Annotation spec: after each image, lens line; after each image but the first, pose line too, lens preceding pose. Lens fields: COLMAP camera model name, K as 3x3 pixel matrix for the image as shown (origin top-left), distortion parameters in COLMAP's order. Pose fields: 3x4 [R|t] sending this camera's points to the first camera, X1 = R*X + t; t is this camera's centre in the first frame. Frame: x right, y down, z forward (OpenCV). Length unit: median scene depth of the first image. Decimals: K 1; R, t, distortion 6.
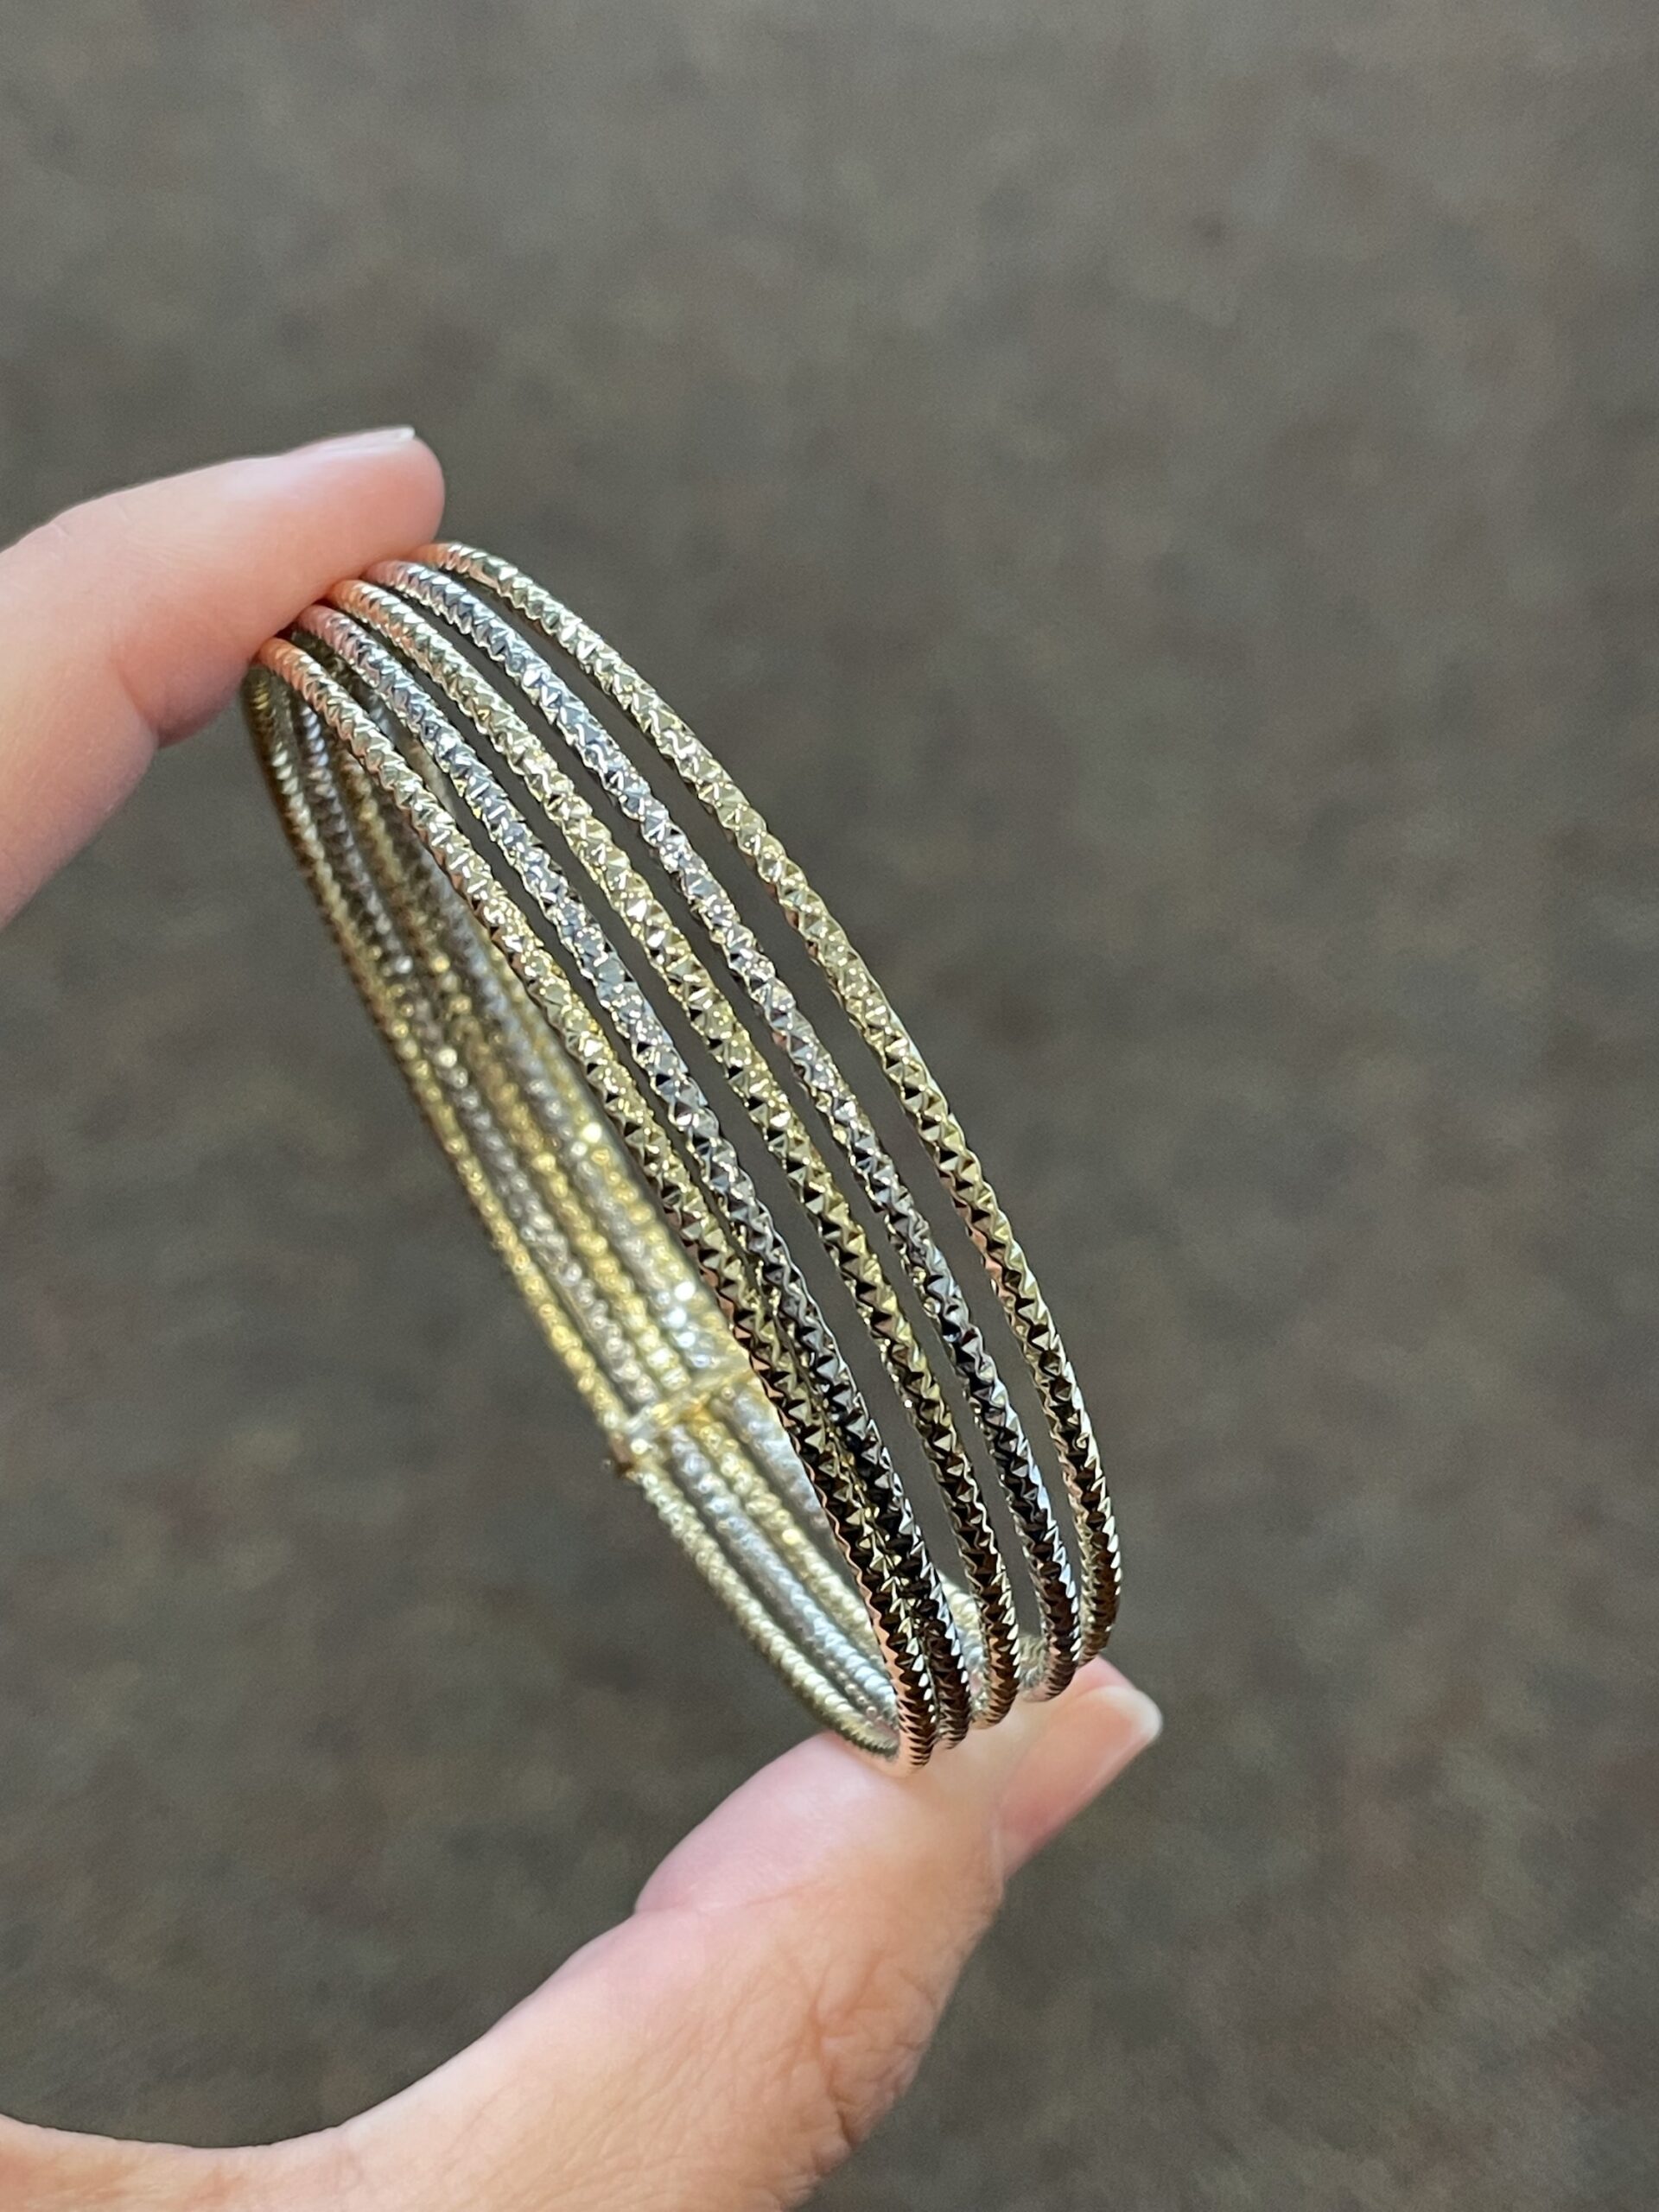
lens RADIAL K [[3307.7, 0, 829.5], [0, 3307.7, 1106.0], [0, 0, 1]] dist [-0.007533, -0.068616]
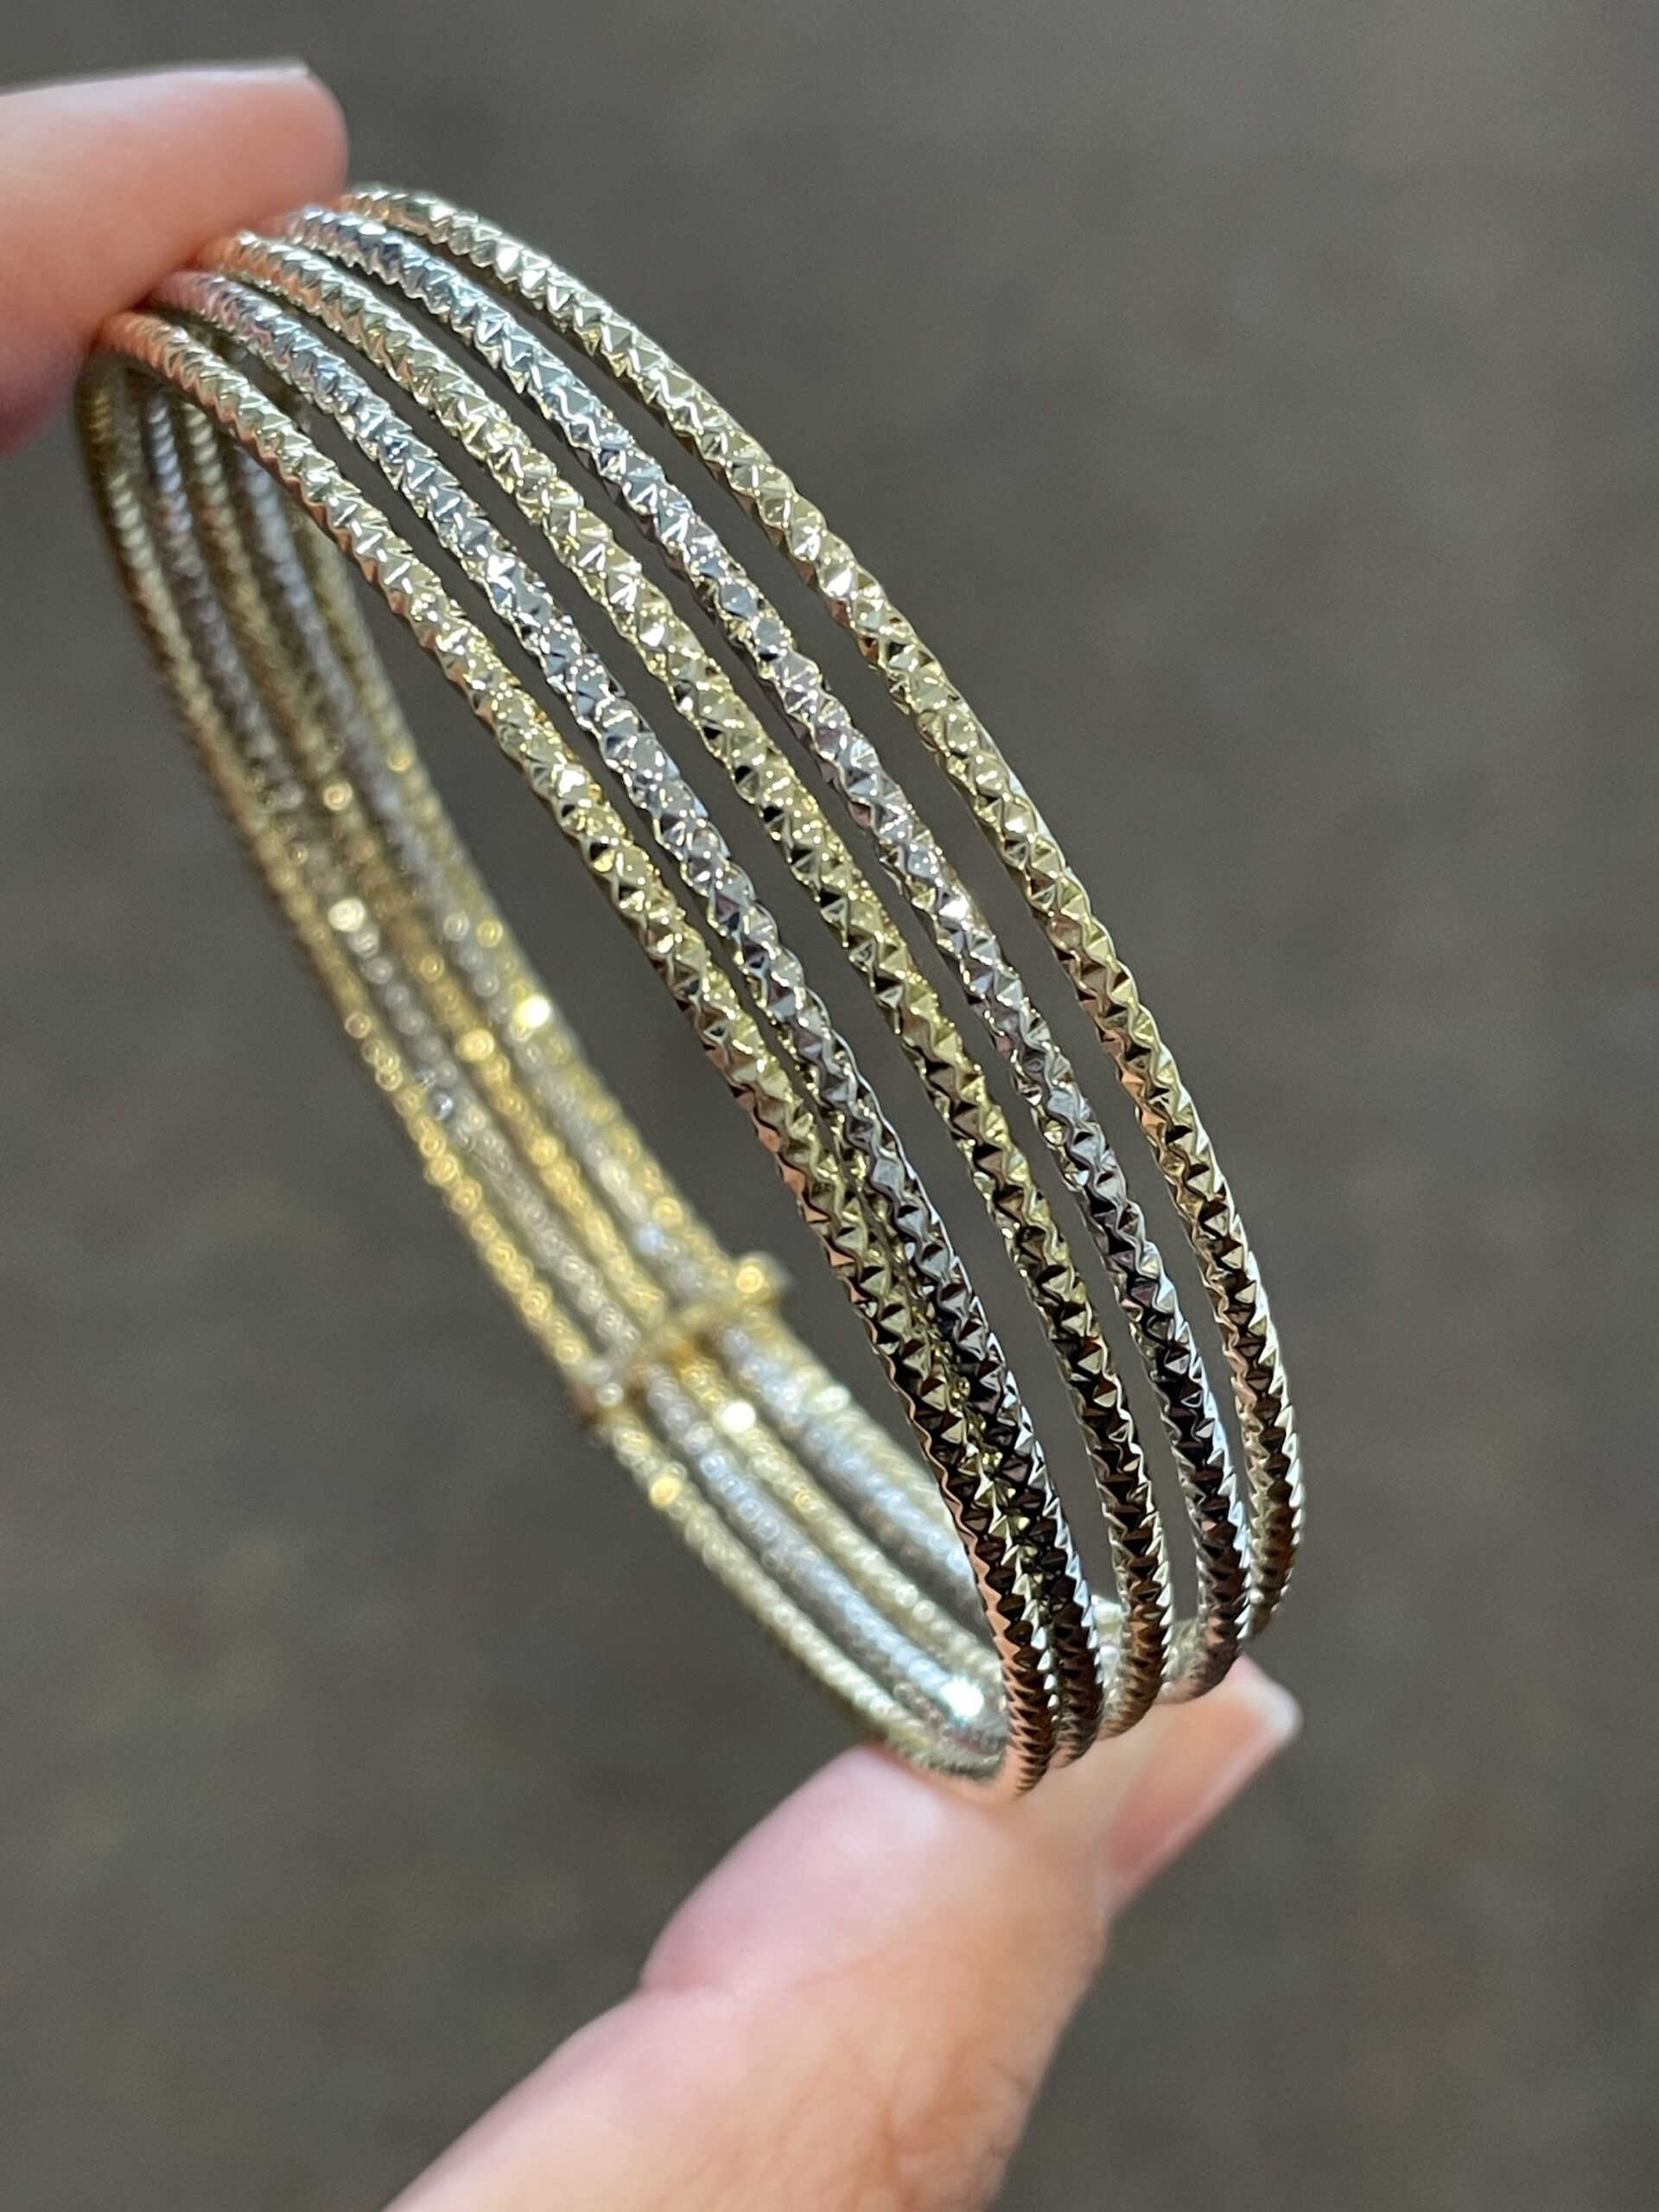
lens RADIAL K [[3282.2, 0, 976.0], [0, 3282.2, 1218.1], [0, 0, 1]] dist [0.110329, -0.168733]
pose [[0.995877, -0.013691, 0.089674, -0.053726], [0.010068, 0.999119, 0.040737, 0.038834], [-0.090153, -0.039666, 0.995138, 0.271427]]
